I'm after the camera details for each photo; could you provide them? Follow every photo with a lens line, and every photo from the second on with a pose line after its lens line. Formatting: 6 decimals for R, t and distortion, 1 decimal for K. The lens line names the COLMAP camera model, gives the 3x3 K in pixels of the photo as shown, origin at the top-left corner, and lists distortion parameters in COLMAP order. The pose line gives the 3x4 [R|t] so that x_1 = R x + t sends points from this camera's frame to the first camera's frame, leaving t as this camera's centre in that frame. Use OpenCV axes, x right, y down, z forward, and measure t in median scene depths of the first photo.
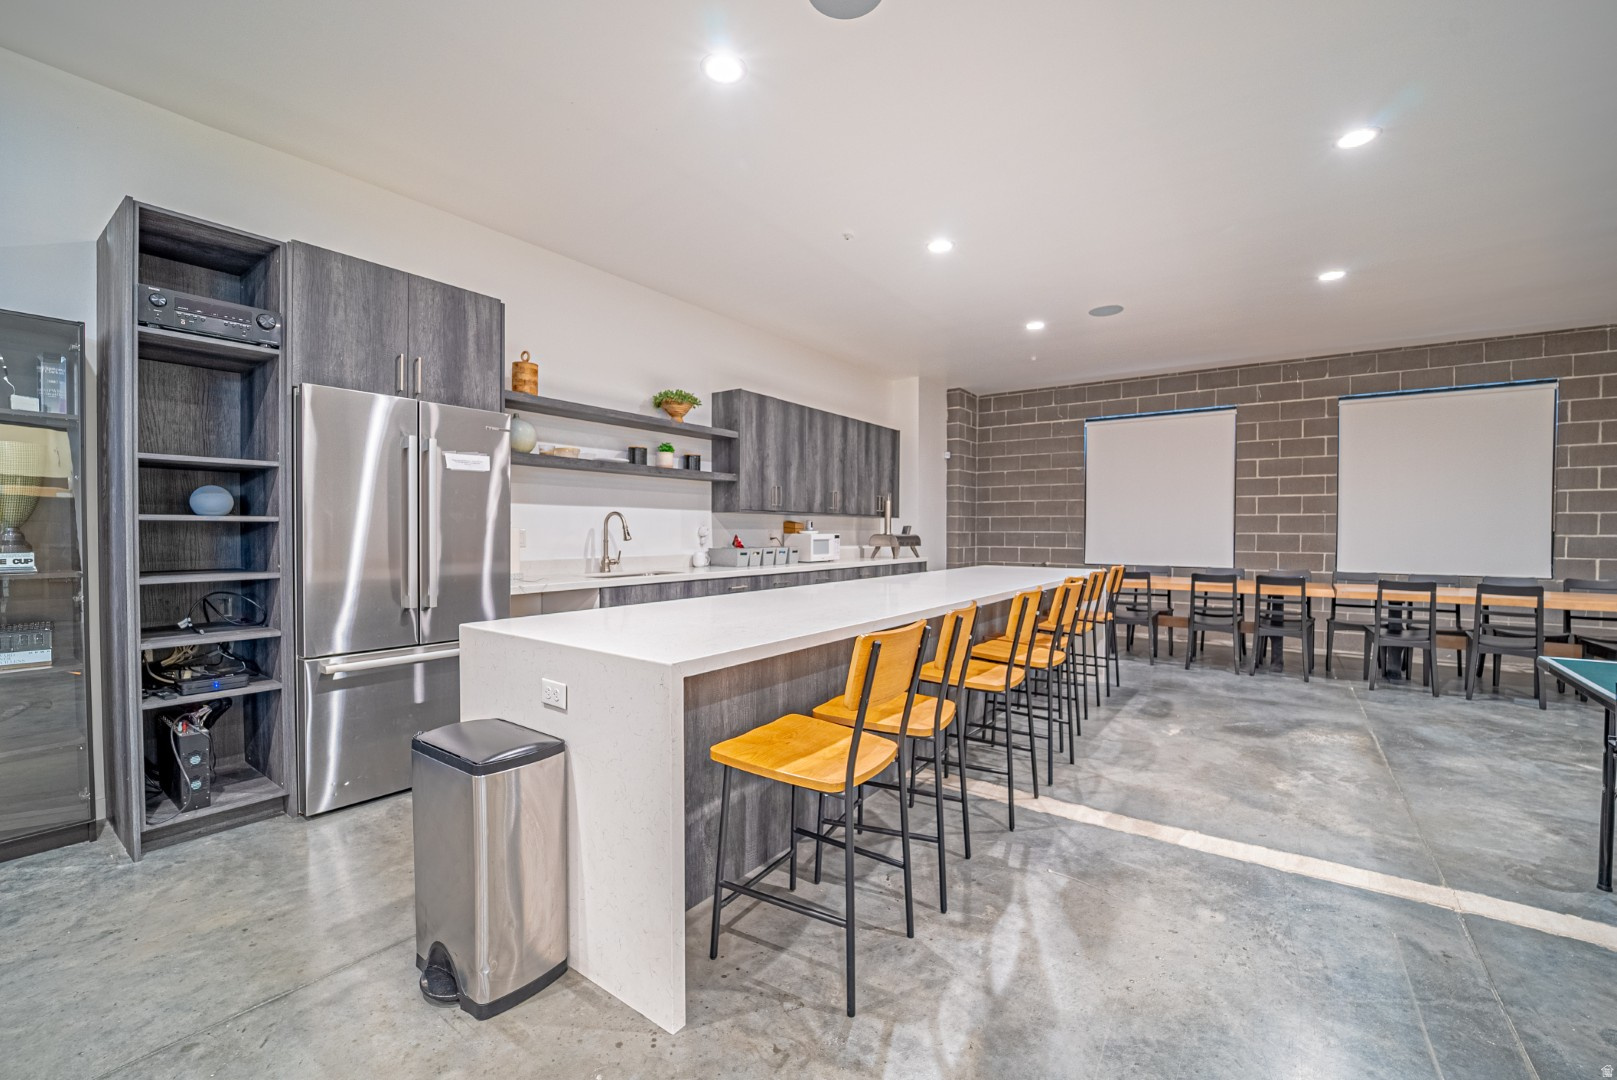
lens RADIAL K [[662.1, 0, 808.5], [0, 662.1, 540.0], [0, 0, 1]] dist [-0.022542, -0.000067]
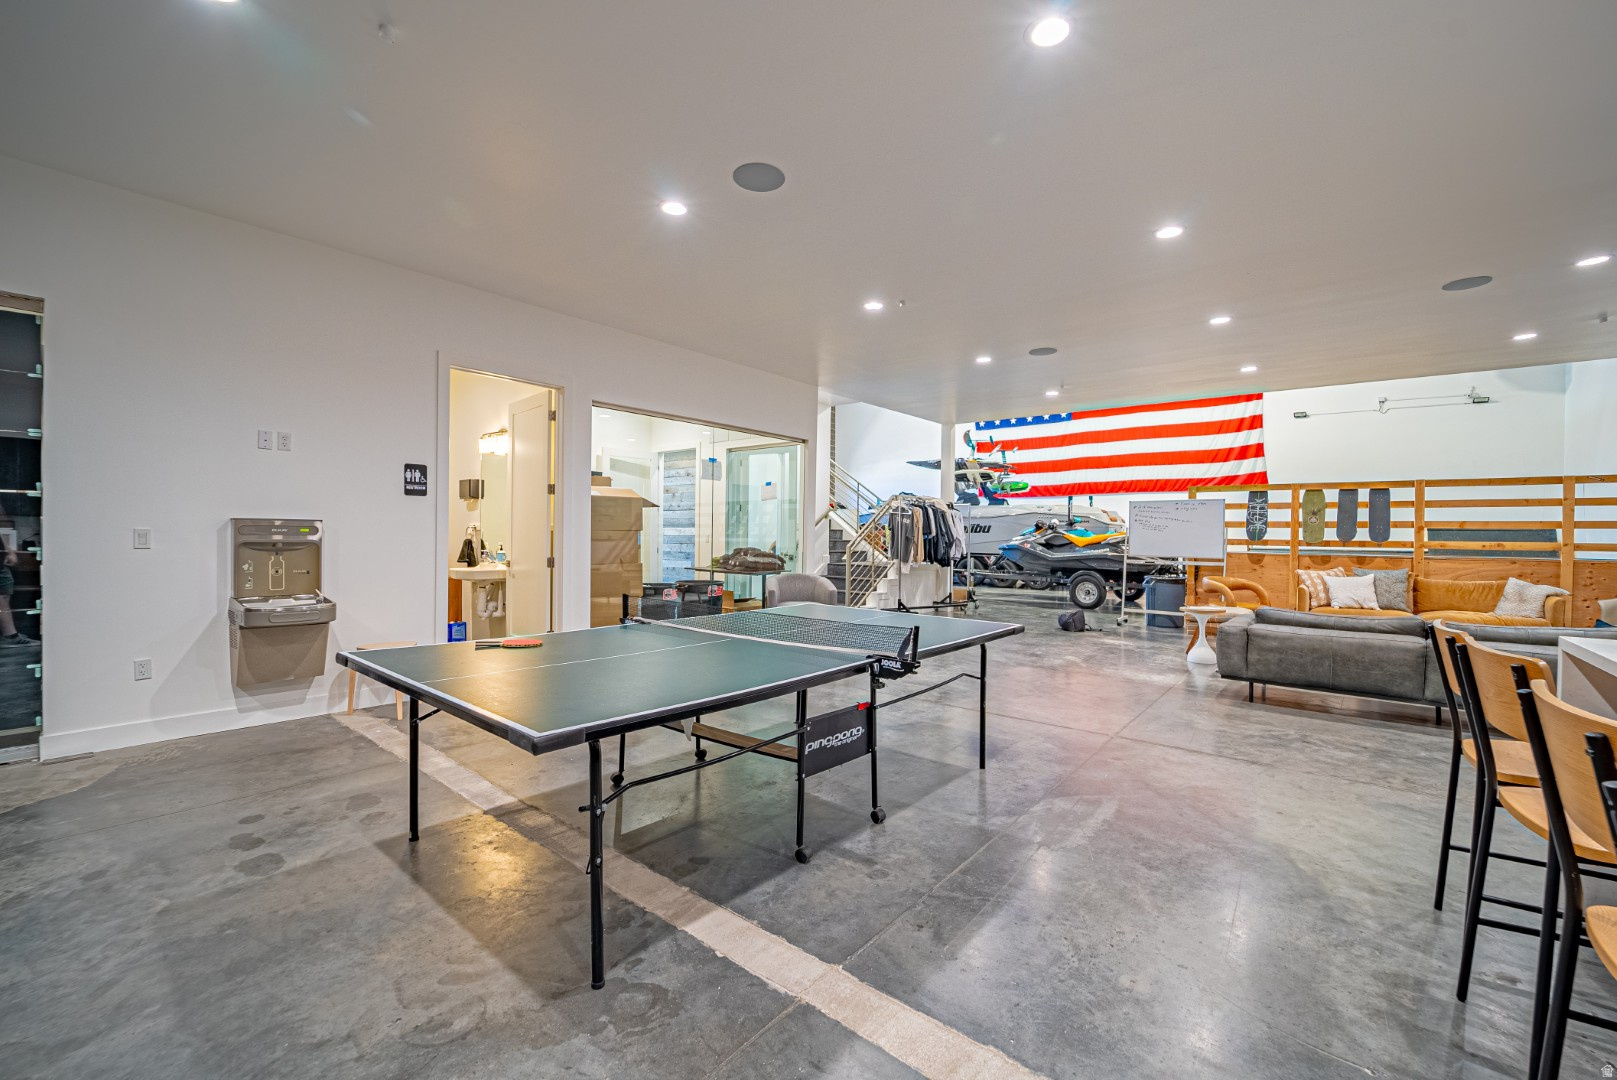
lens RADIAL K [[662.1, 0, 808.5], [0, 662.1, 540.0], [0, 0, 1]] dist [-0.022542, -0.000067]
pose [[-0.997981, -0.016031, 0.061450, 0.324749], [-0.014621, 0.999621, 0.023322, -0.007359], [-0.061801, 0.022376, -0.997838, 0.605360]]
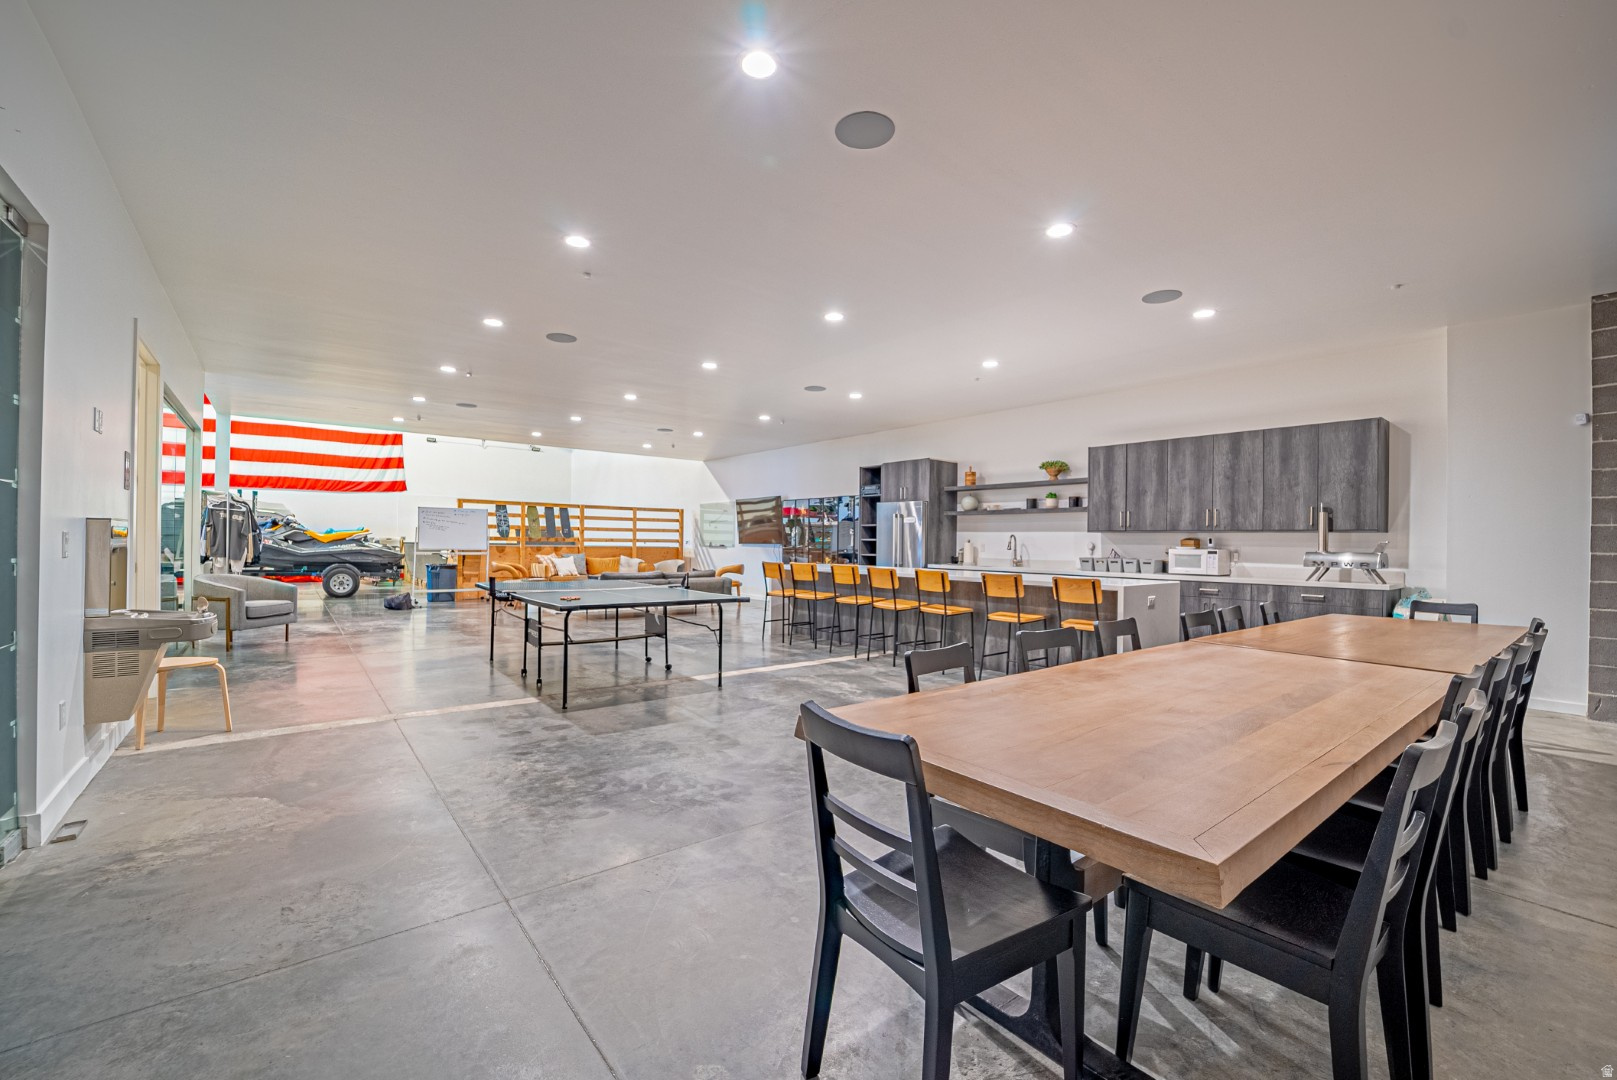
lens RADIAL K [[662.1, 0, 808.5], [0, 662.1, 540.0], [0, 0, 1]] dist [-0.022542, -0.000067]
pose [[-0.263115, -0.010356, -0.964709, 1.224975], [-0.029797, 0.999553, -0.002603, -0.003422], [0.964304, 0.028061, -0.263306, 0.672105]]
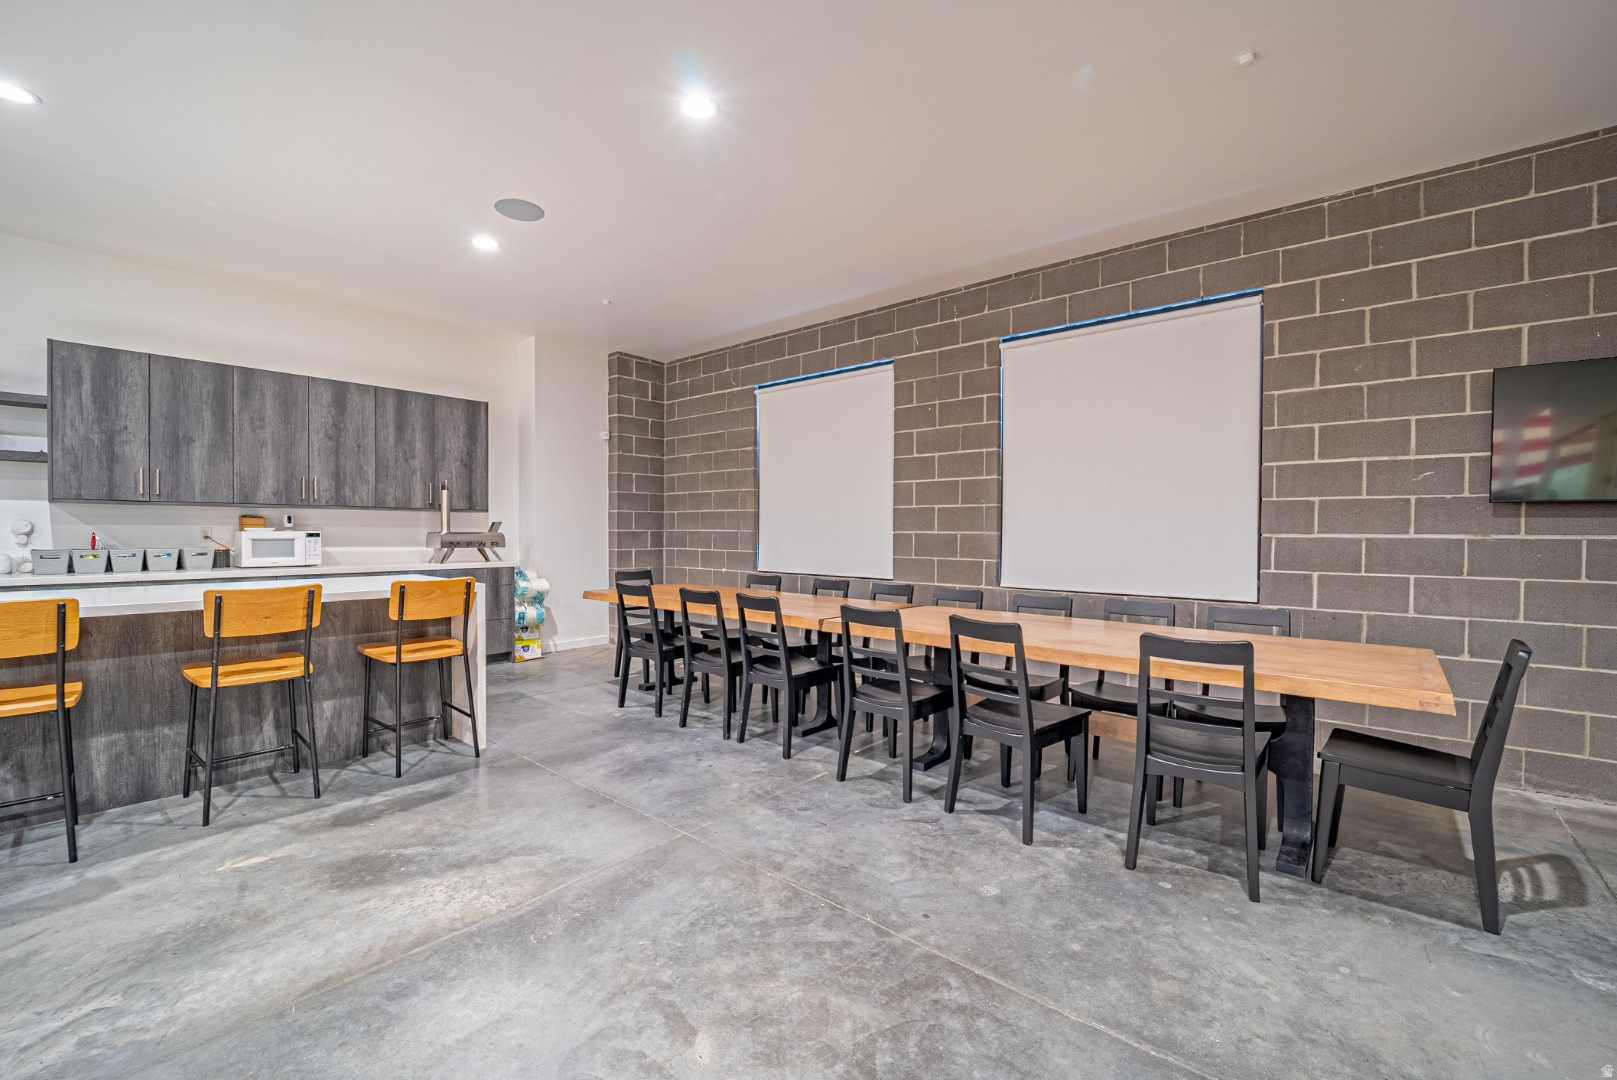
lens RADIAL K [[662.1, 0, 808.5], [0, 662.1, 540.0], [0, 0, 1]] dist [-0.022542, -0.000067]
pose [[0.996953, 0.002491, -0.077961, 0.695112], [-0.002569, 0.999996, -0.000893, -0.000173], [0.077959, 0.001090, 0.996956, 0.286088]]
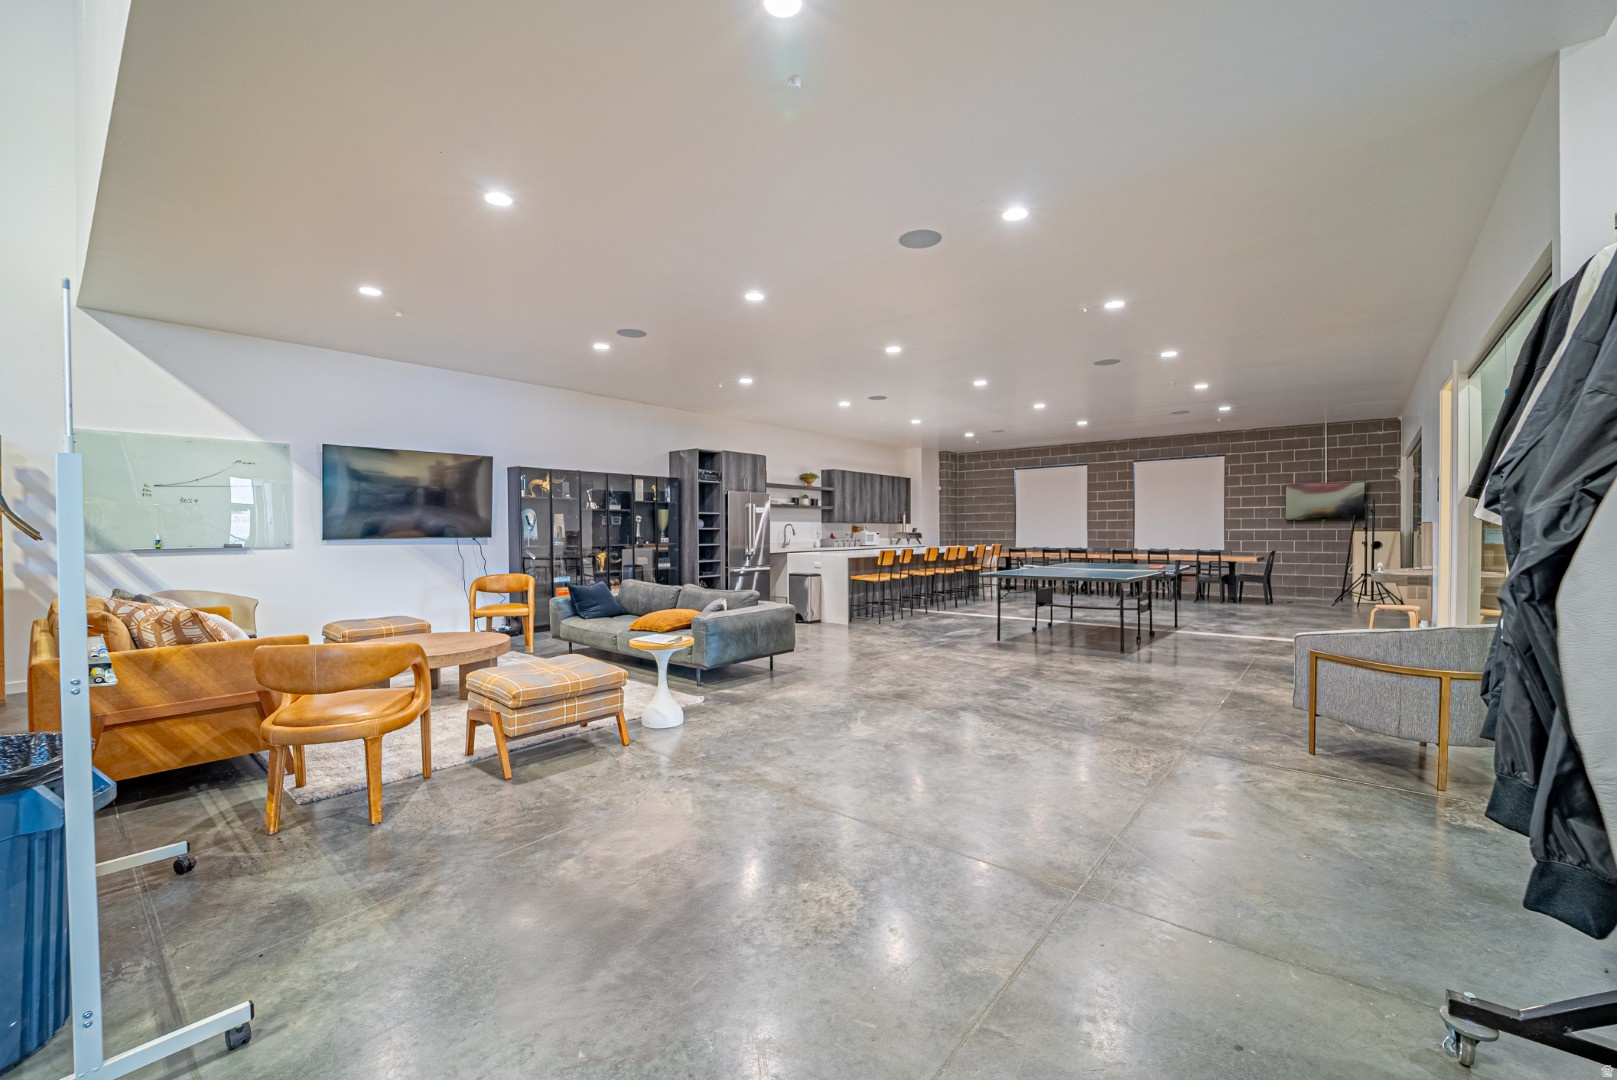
lens RADIAL K [[654.8, 0, 808.5], [0, 654.8, 540.0], [0, 0, 1]] dist [-0.023463, -0.000015]
pose [[0.997696, -0.008254, -0.067345, -0.036078], [0.008169, 0.999965, -0.001542, 0.016687], [0.067355, 0.000988, 0.997729, -1.073787]]
